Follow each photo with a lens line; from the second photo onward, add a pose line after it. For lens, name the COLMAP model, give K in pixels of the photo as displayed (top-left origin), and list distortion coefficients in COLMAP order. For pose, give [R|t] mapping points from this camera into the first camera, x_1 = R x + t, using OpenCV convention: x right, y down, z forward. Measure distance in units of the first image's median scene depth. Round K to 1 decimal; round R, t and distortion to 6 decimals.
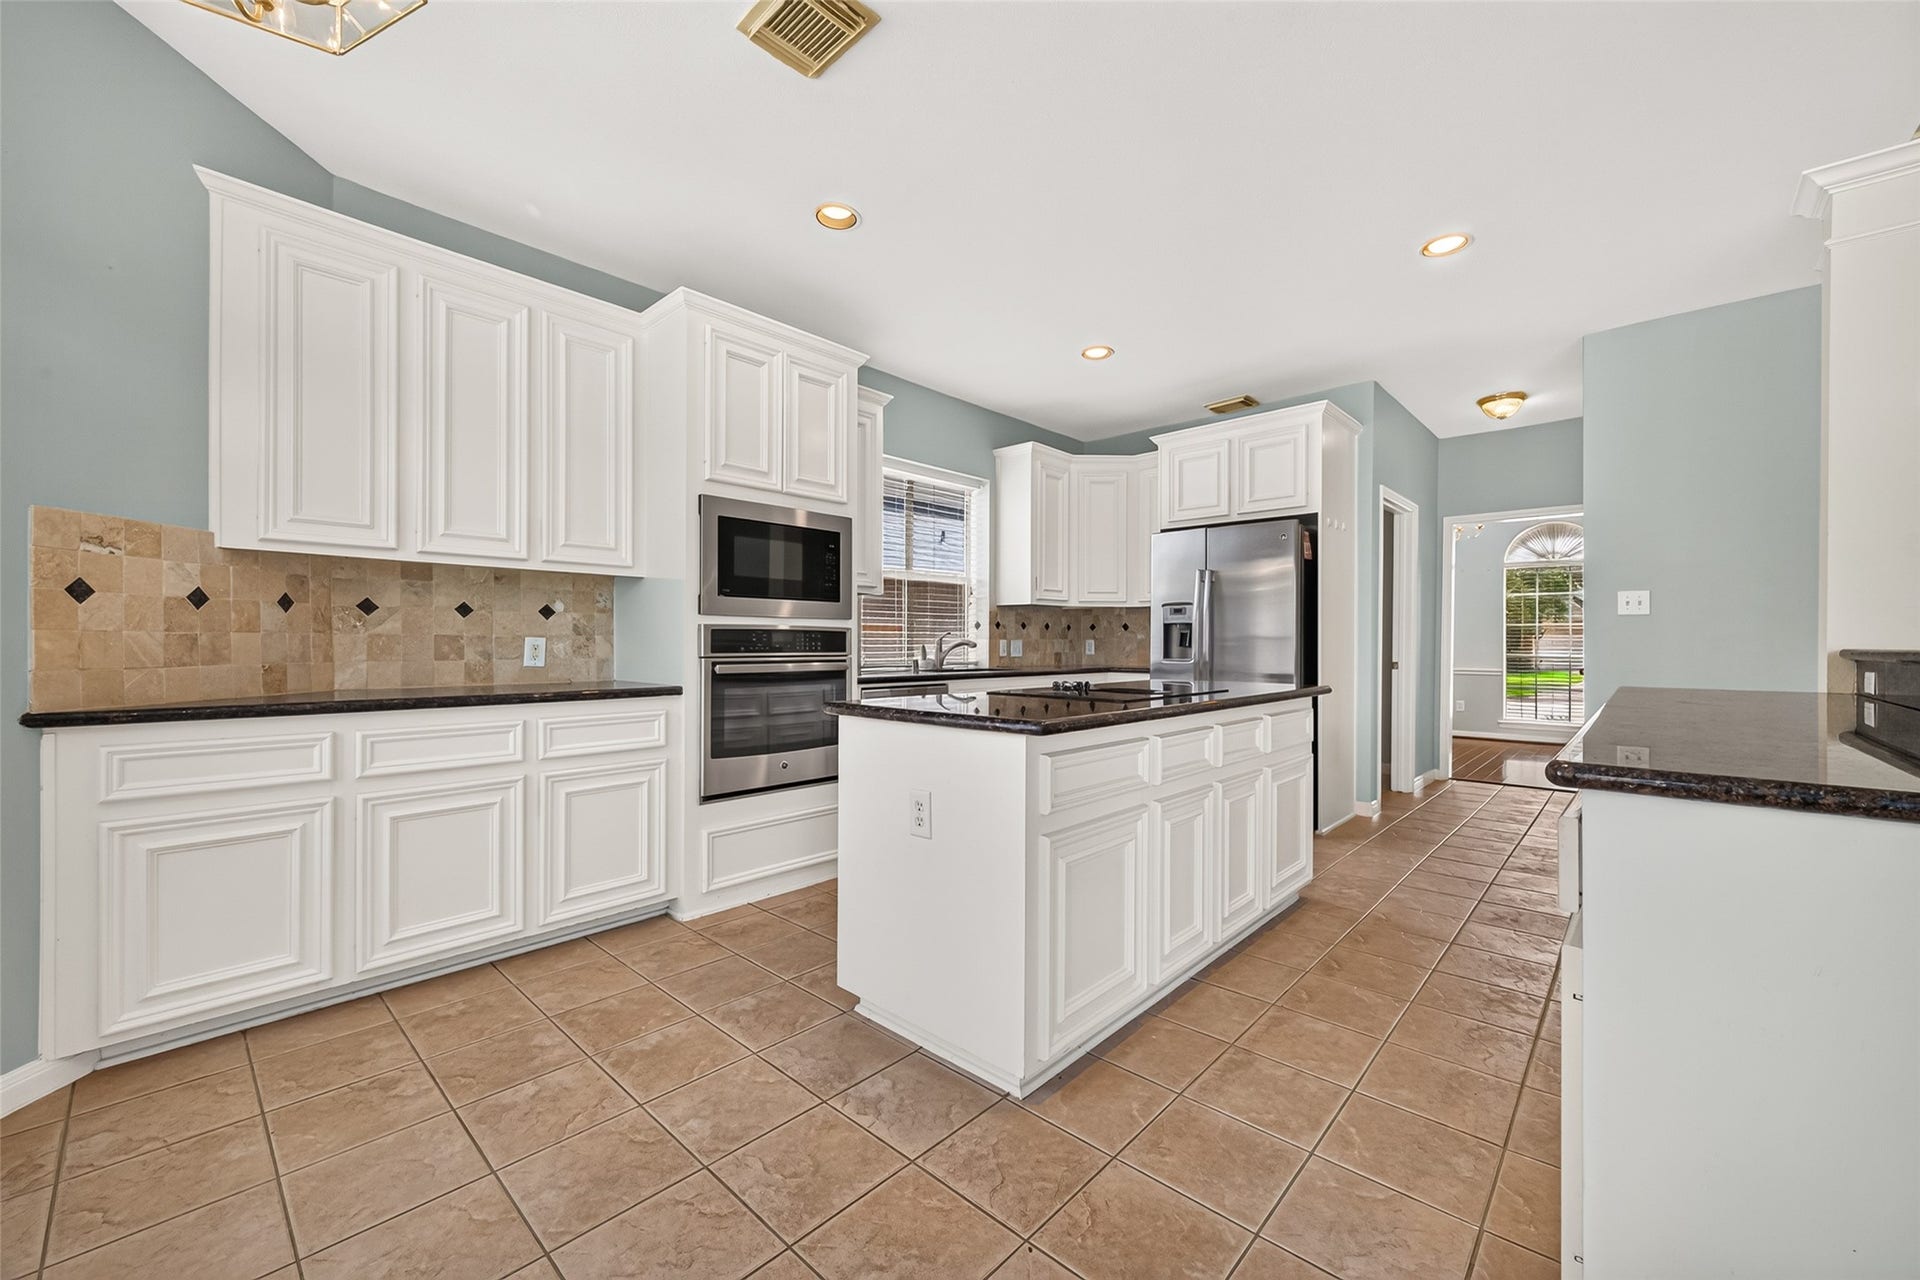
lens RADIAL K [[748.0, 0, 968.3], [0, 748.0, 640.8], [0, 0, 1]] dist [0.004483, -0.001144]
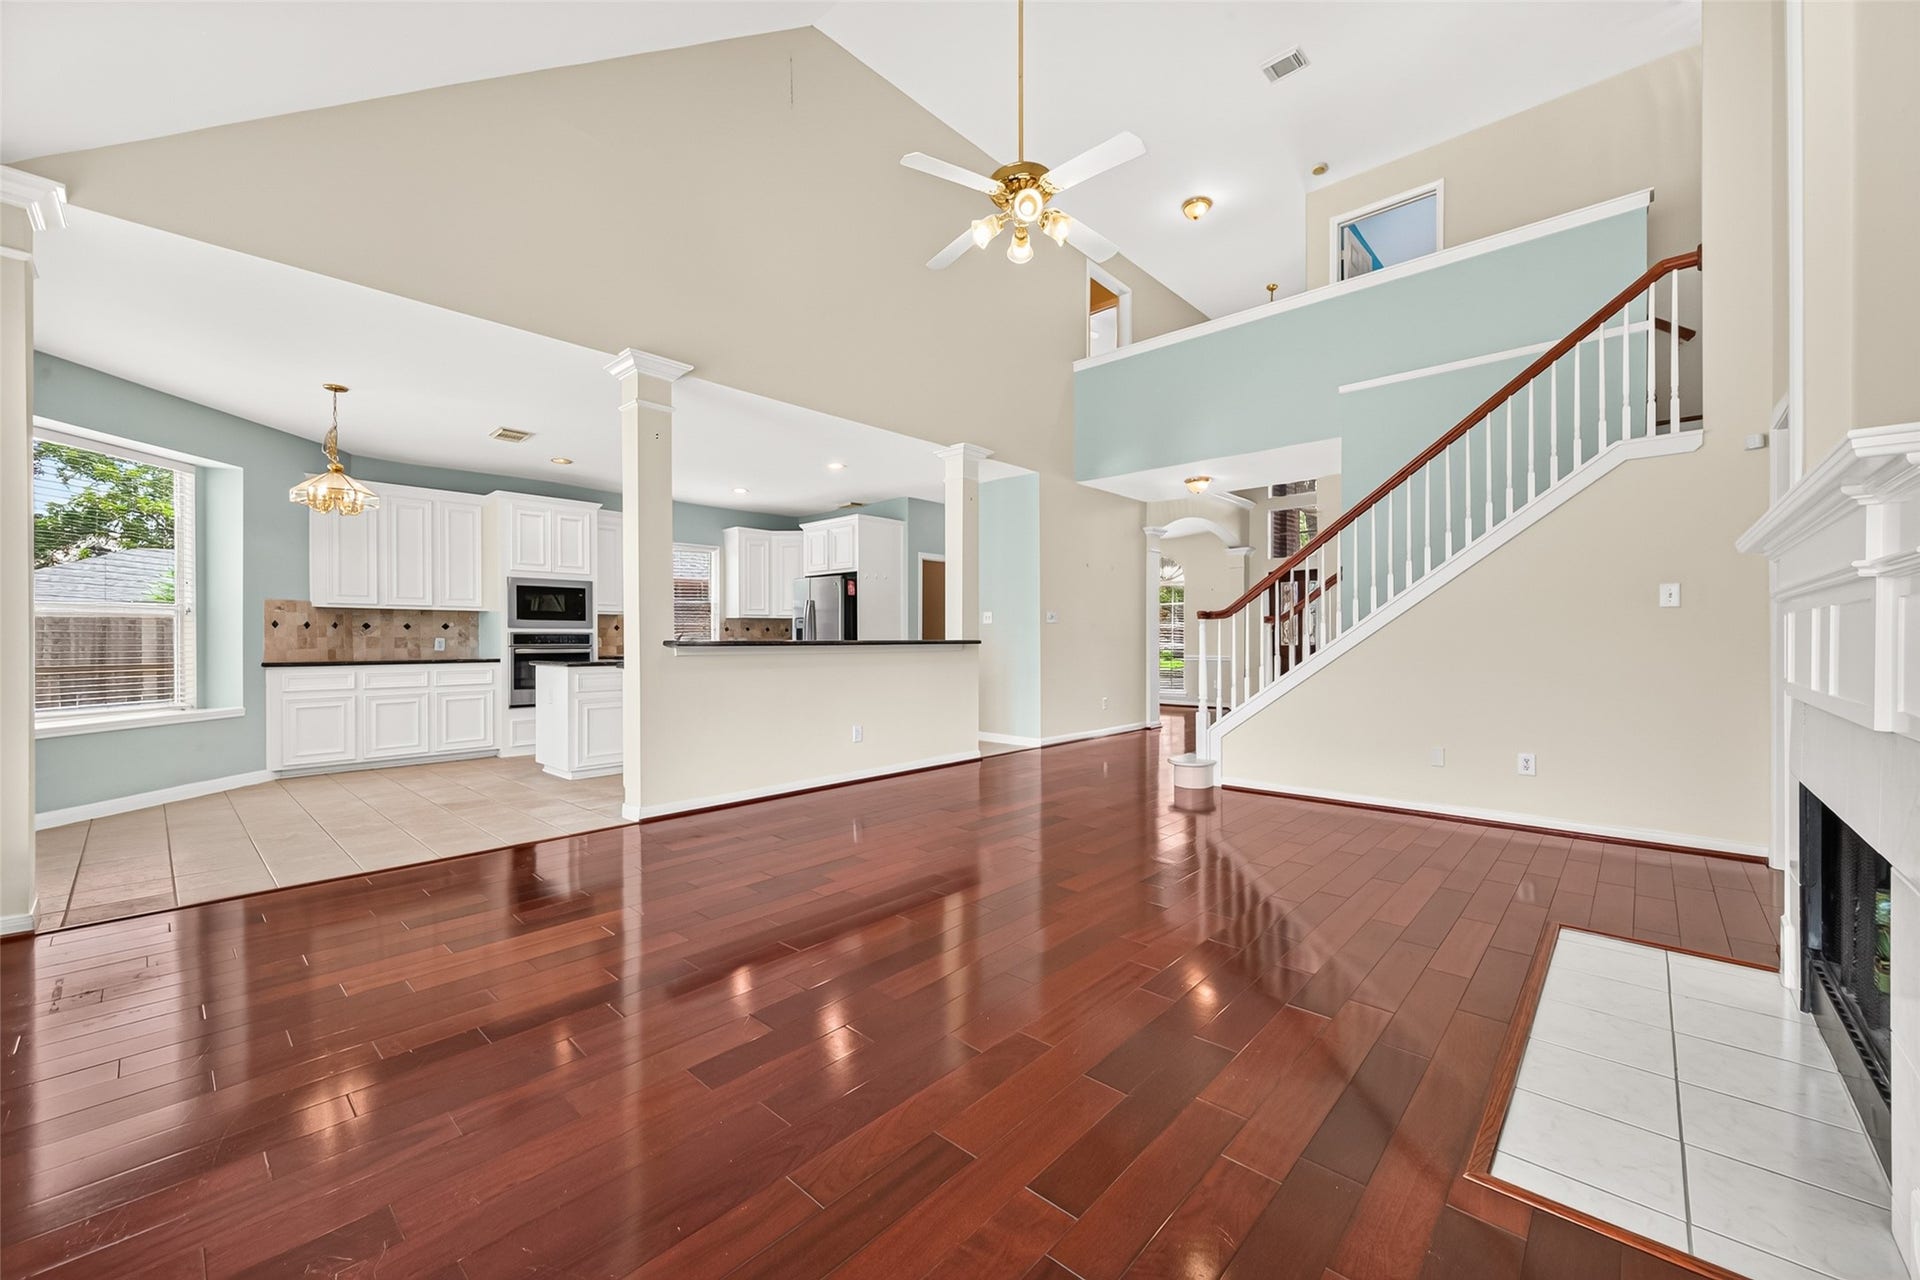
lens RADIAL K [[748.0, 0, 970.5], [0, 748.0, 643.3], [0, 0, 1]] dist [0.004483, -0.001144]
pose [[0.999976, -0.006051, 0.003388, 1.247642], [0.006023, 0.999948, 0.008280, 0.002176], [-0.003438, -0.008259, 0.999960, -1.561937]]
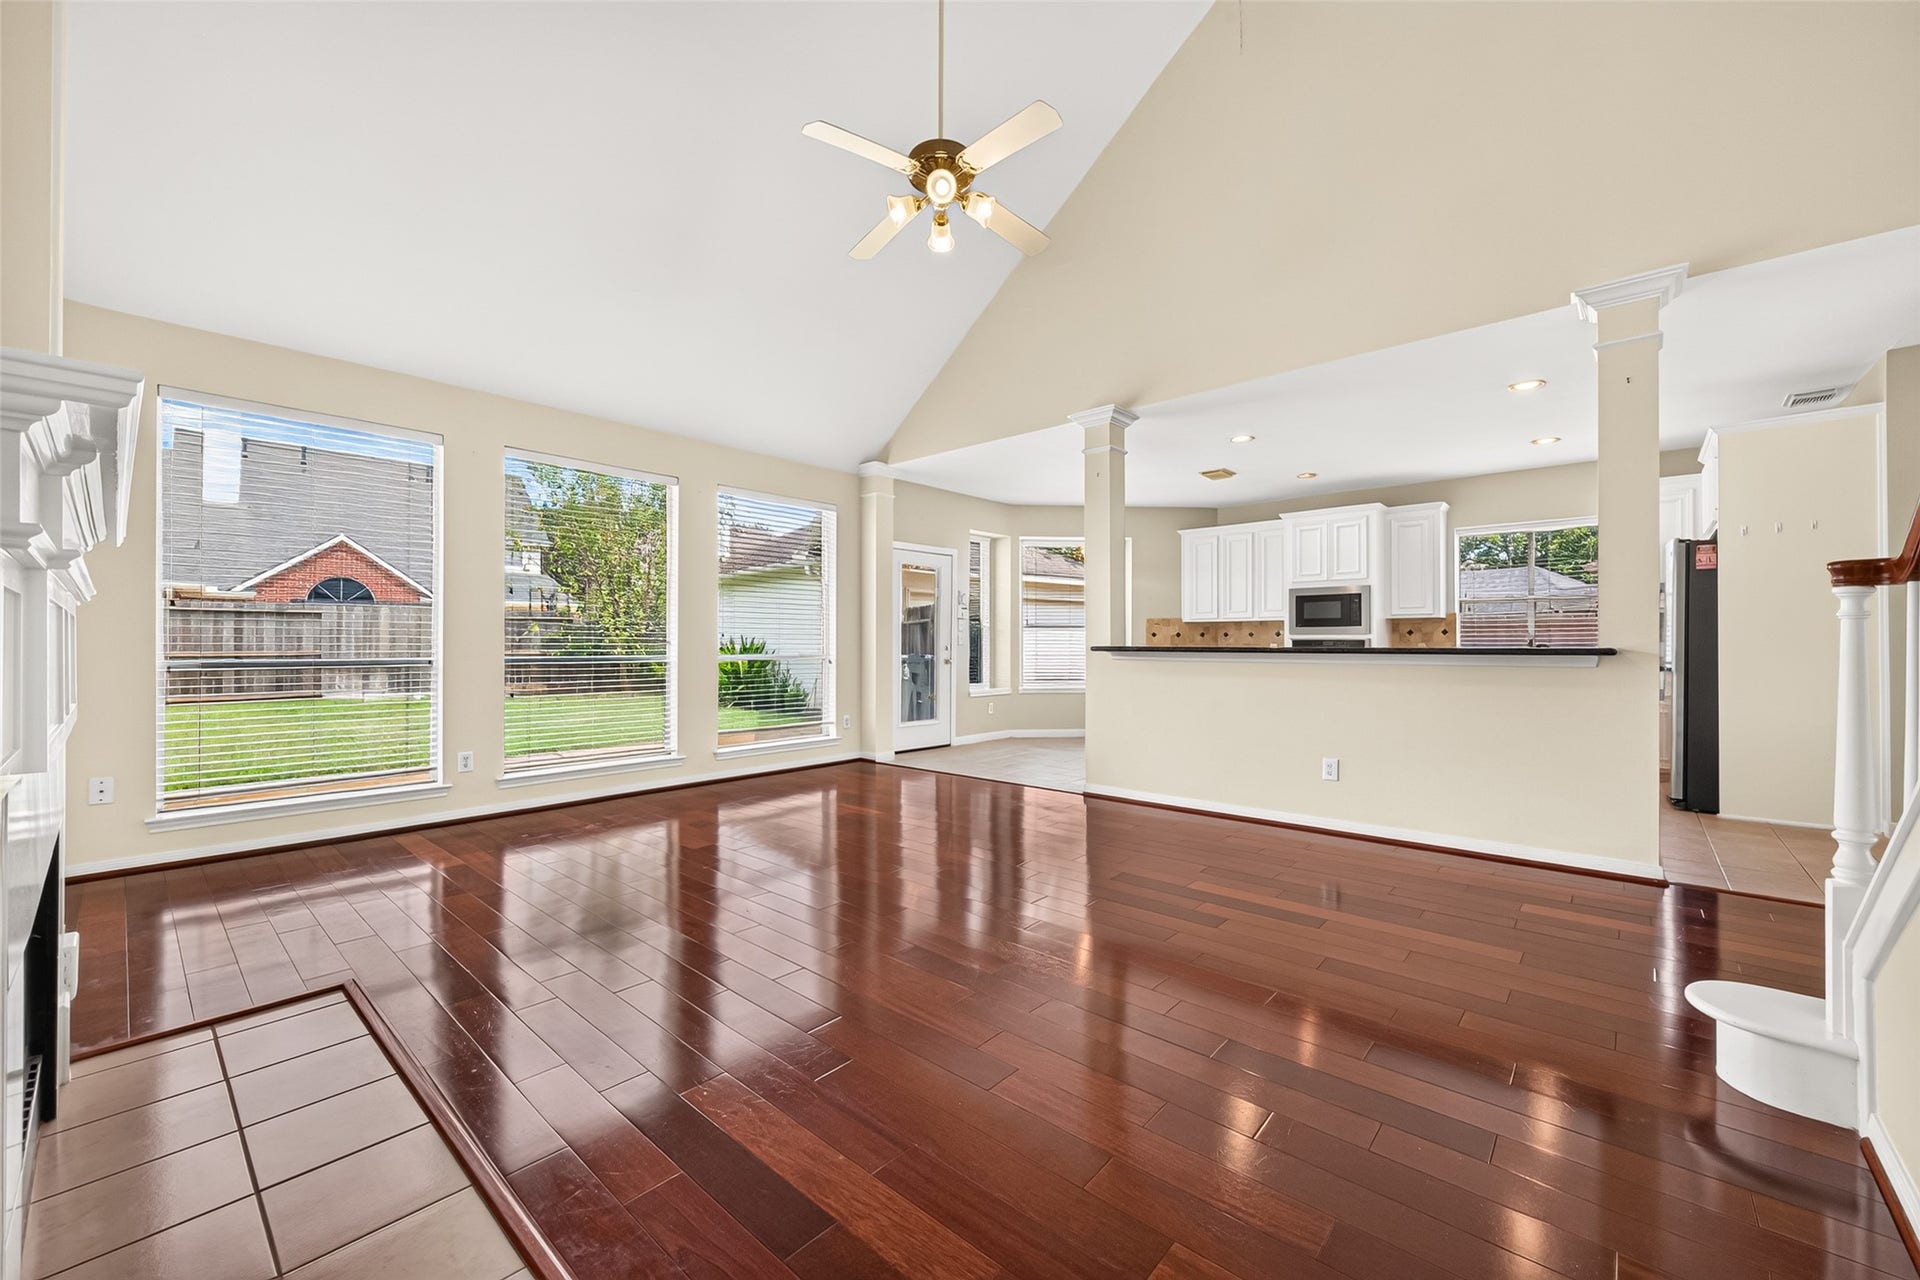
lens RADIAL K [[748.0, 0, 959.9], [0, 748.0, 638.7], [0, 0, 1]] dist [0.004483, -0.001144]
pose [[0.012379, -0.011898, -0.999853, 2.579687], [0.002841, 0.999926, -0.011864, 0.006270], [0.999919, -0.002694, 0.012412, -0.214985]]
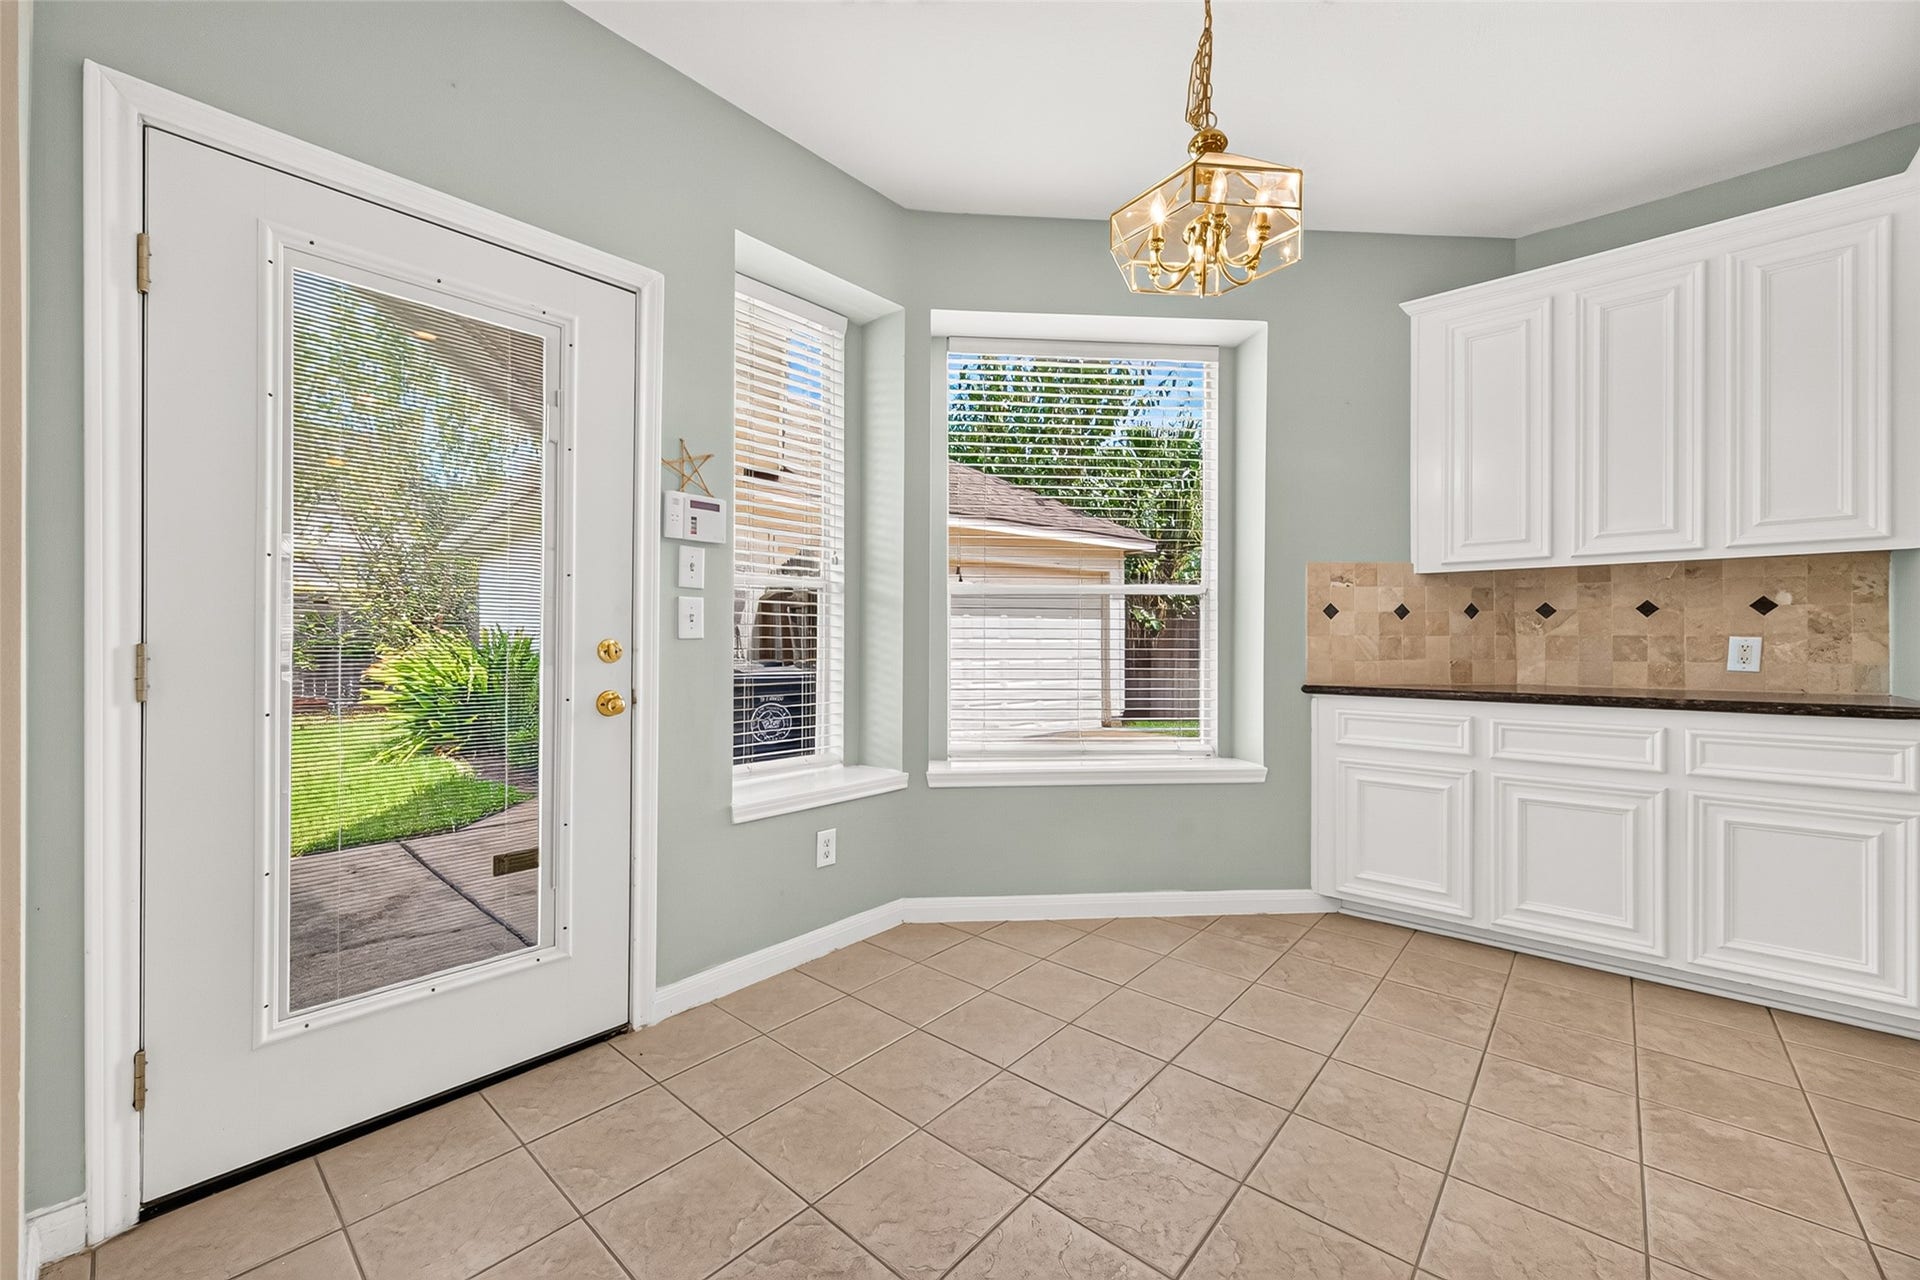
lens RADIAL K [[748.0, 0, 957.5], [0, 748.0, 639.1], [0, 0, 1]] dist [0.004483, -0.001144]
pose [[0.017595, -0.007058, -0.999820, 0.300695], [0.003267, 0.999970, -0.007001, 0.001297], [0.999840, -0.003144, 0.017618, 0.120411]]
